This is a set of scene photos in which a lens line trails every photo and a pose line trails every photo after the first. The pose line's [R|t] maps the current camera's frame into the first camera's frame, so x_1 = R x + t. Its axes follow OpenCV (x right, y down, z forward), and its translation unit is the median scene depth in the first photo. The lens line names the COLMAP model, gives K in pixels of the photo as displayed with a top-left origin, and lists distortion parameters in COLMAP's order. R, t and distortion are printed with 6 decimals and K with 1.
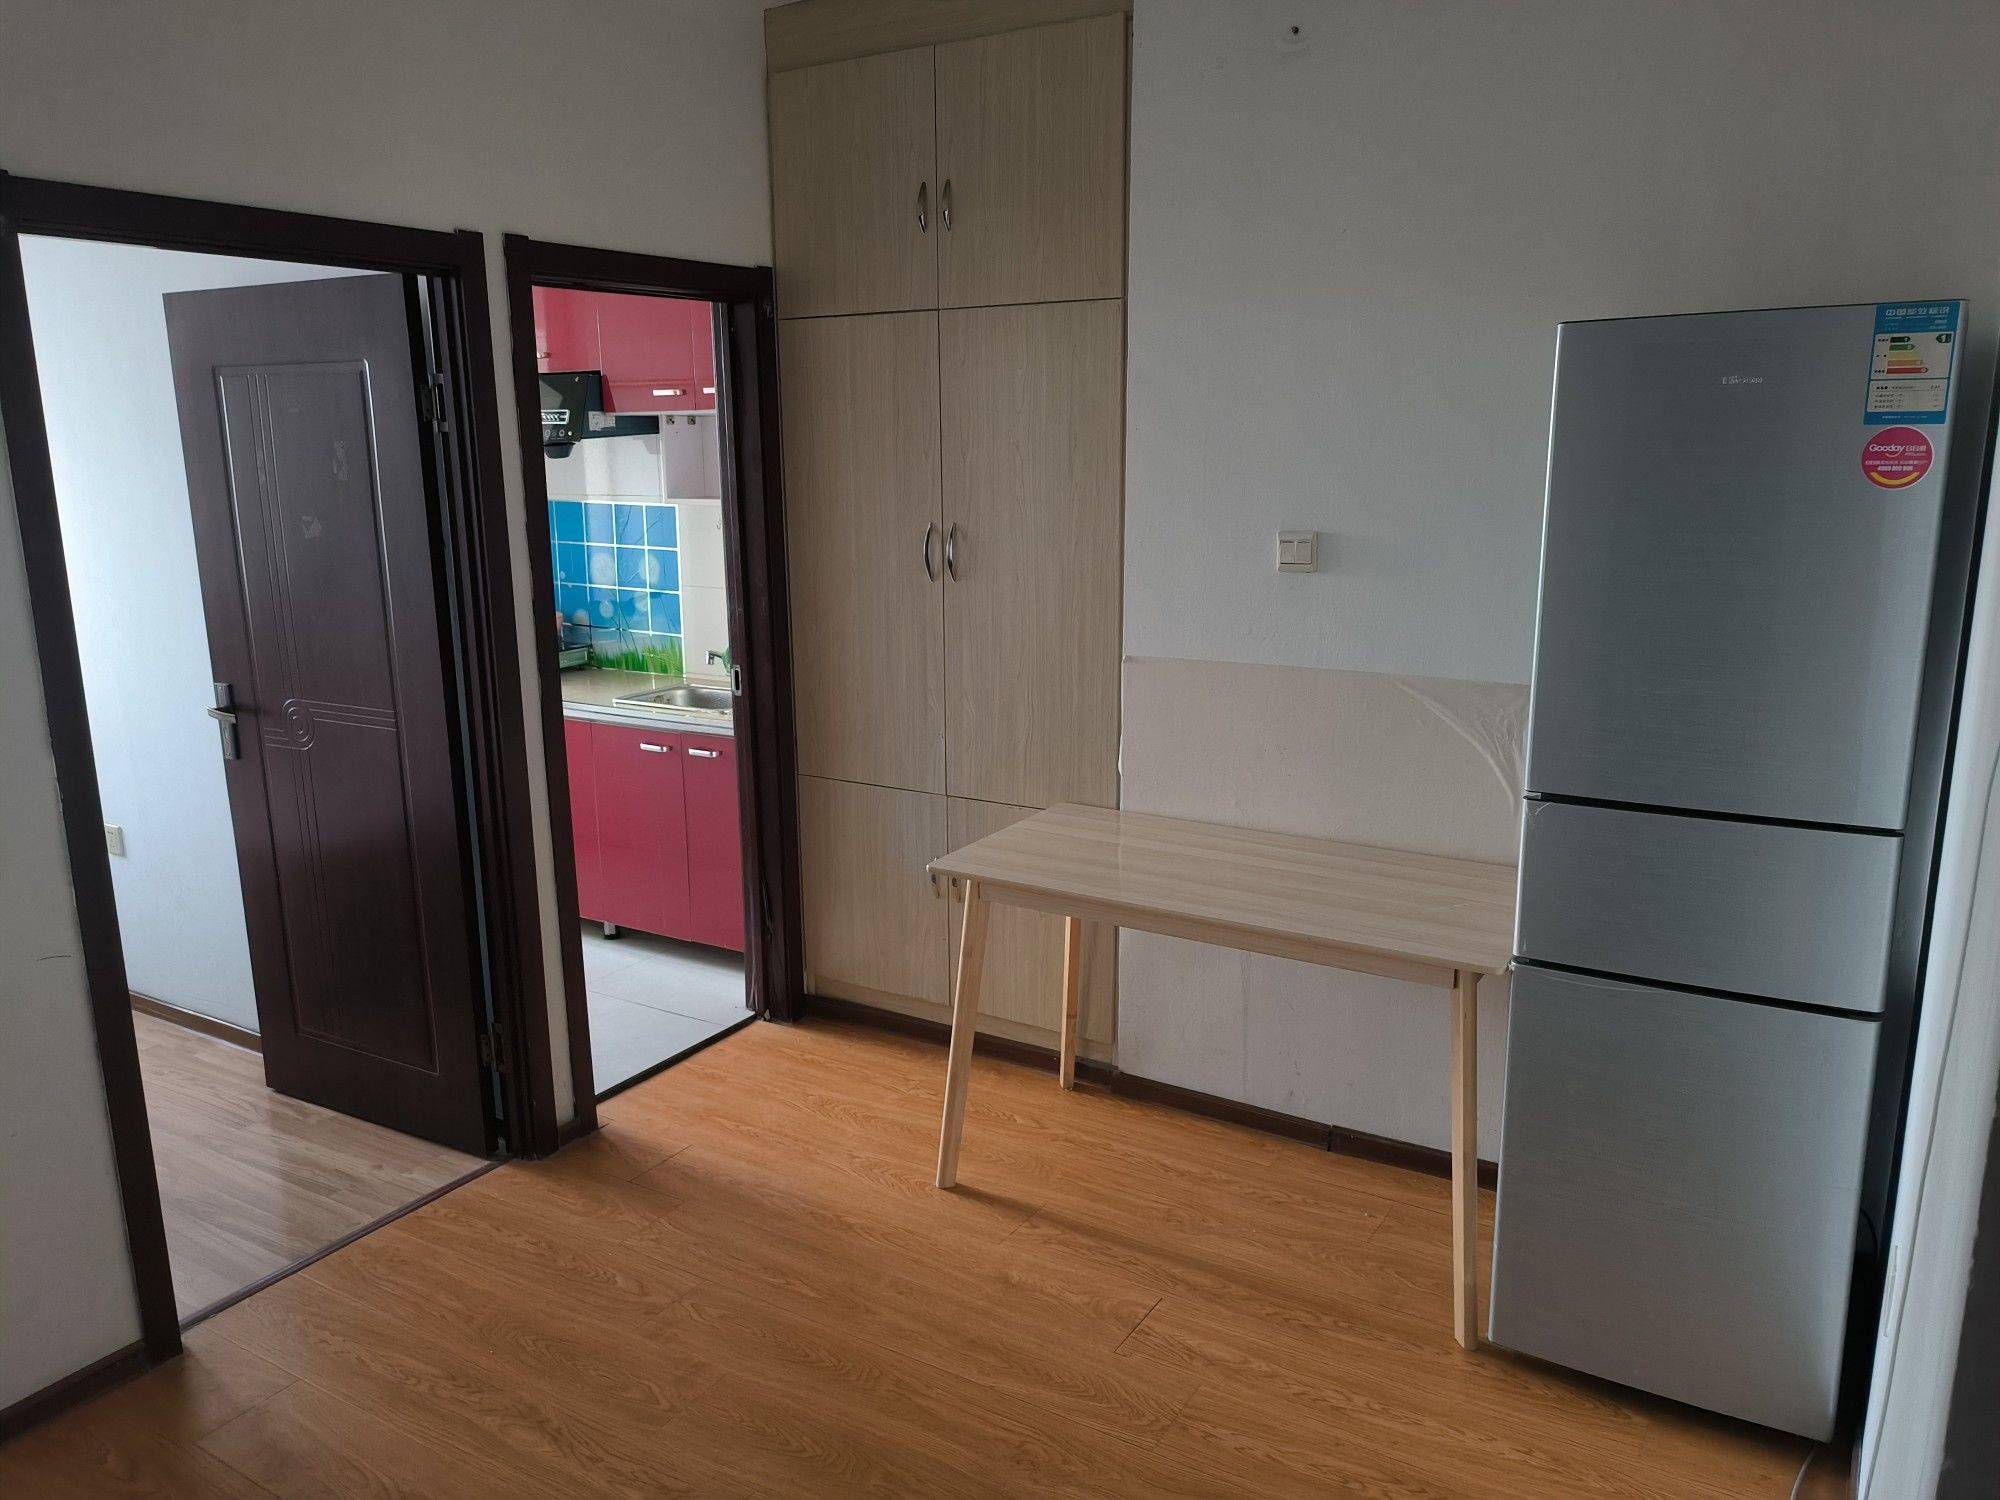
lens RADIAL K [[1458.7, 0, 992.6], [0, 1458.7, 746.9], [0, 0, 1]] dist [0.026550, -0.001458]
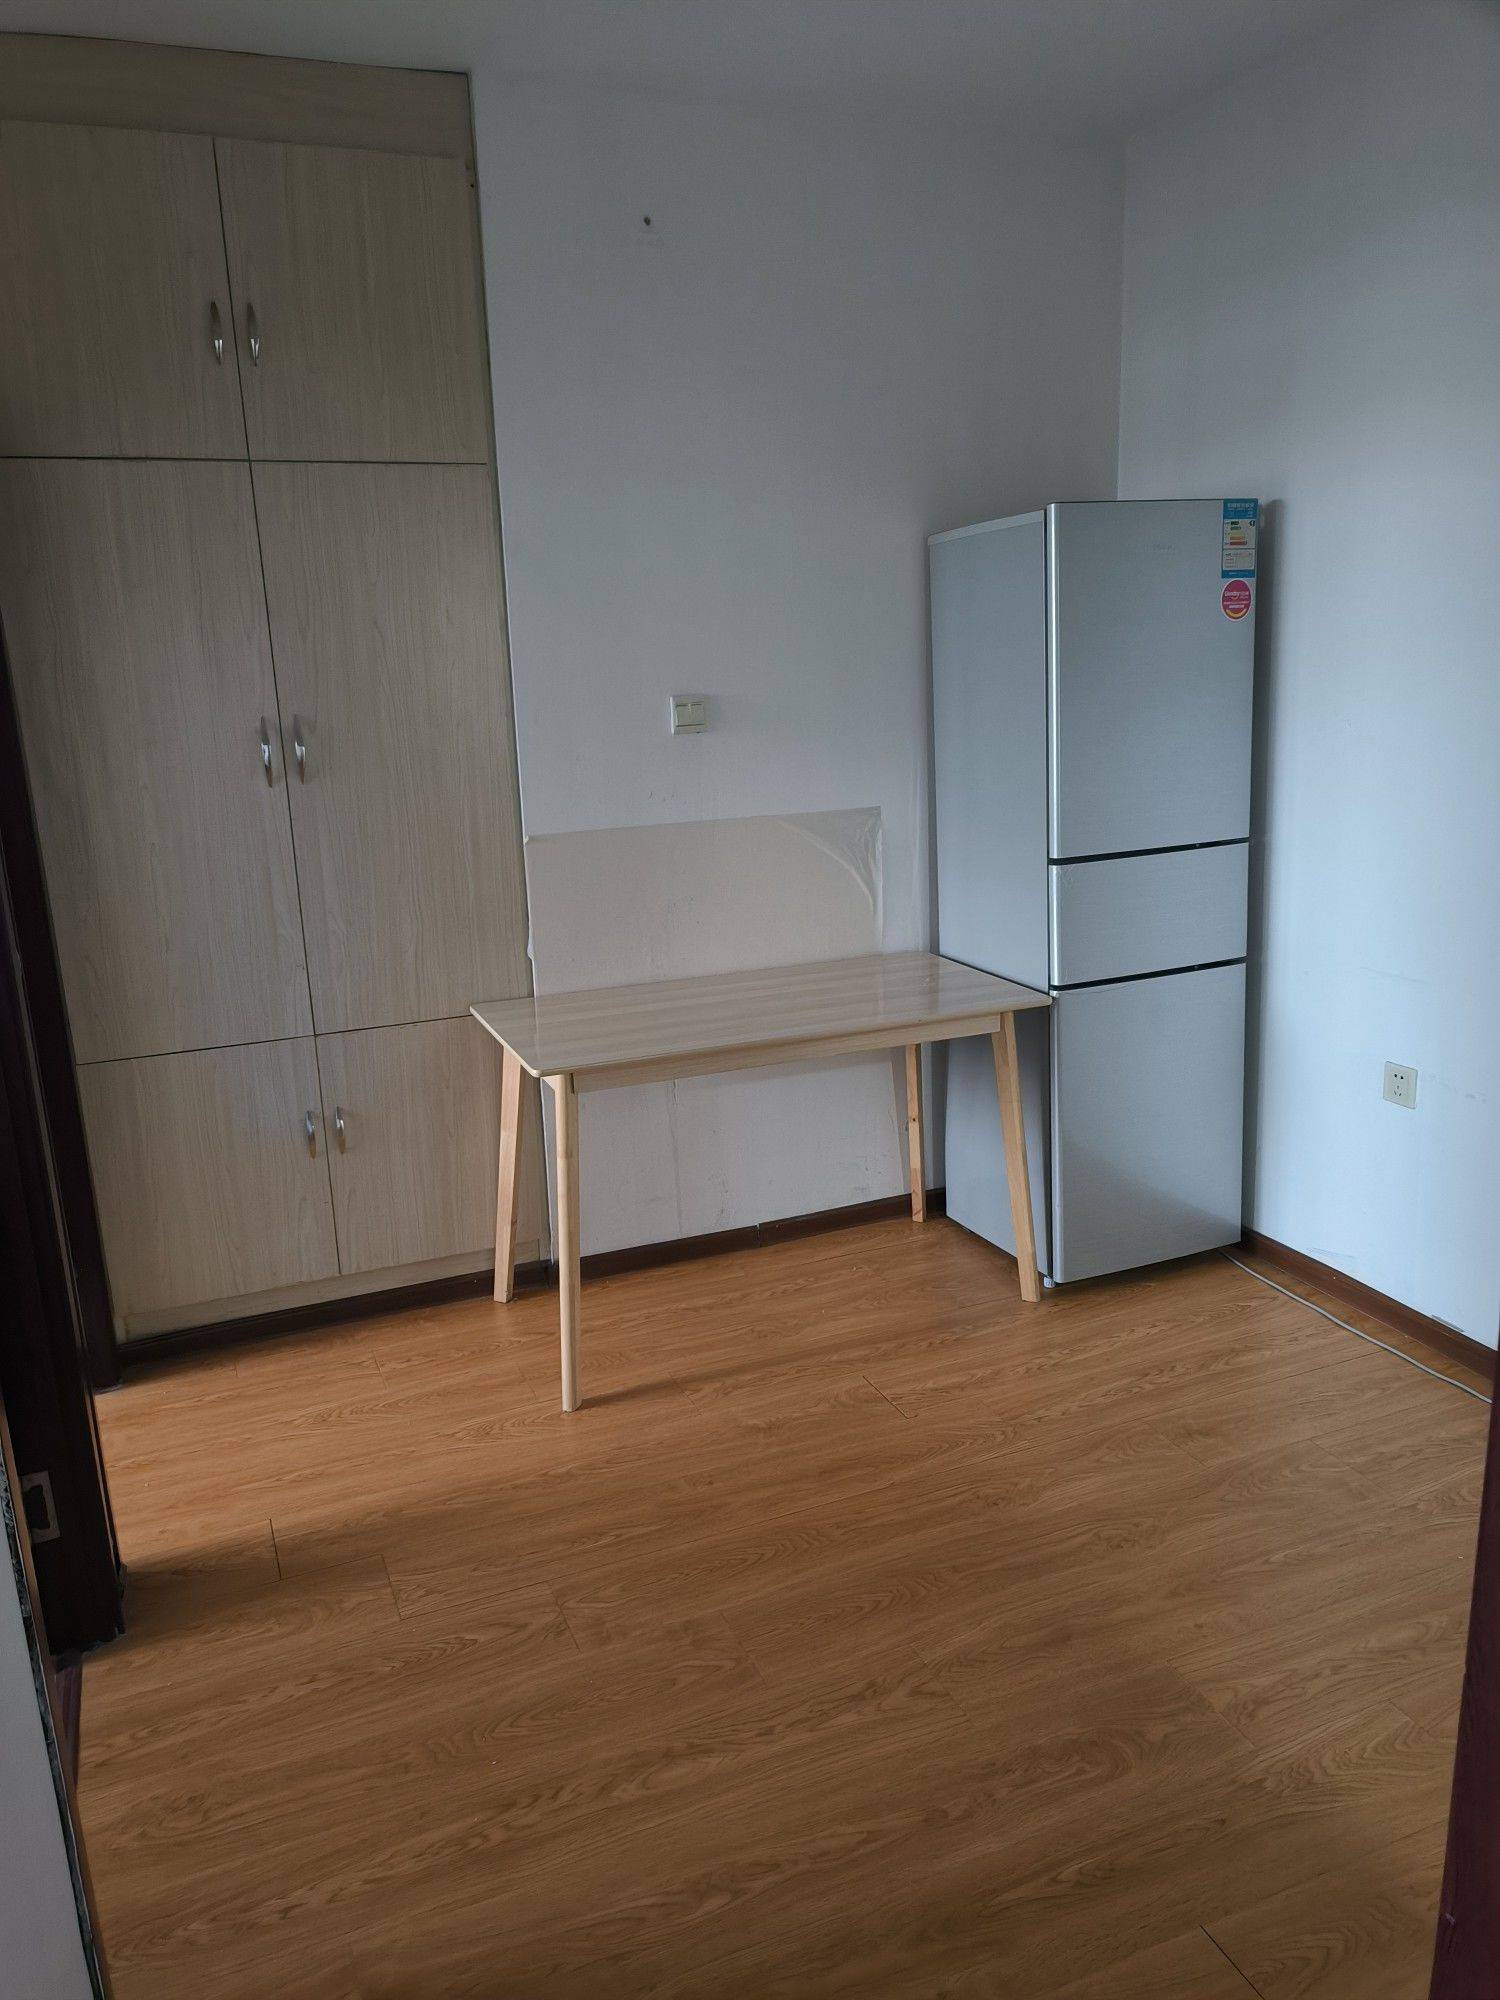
lens RADIAL K [[1458.7, 0, 744.9], [0, 1458.7, 1006.0], [0, 0, 1]] dist [0.026550, -0.001458]
pose [[0.588407, -0.203878, 0.782439, -0.699137], [0.199715, 0.974352, 0.103695, -0.027707], [-0.783512, 0.095250, 0.614033, 0.339101]]
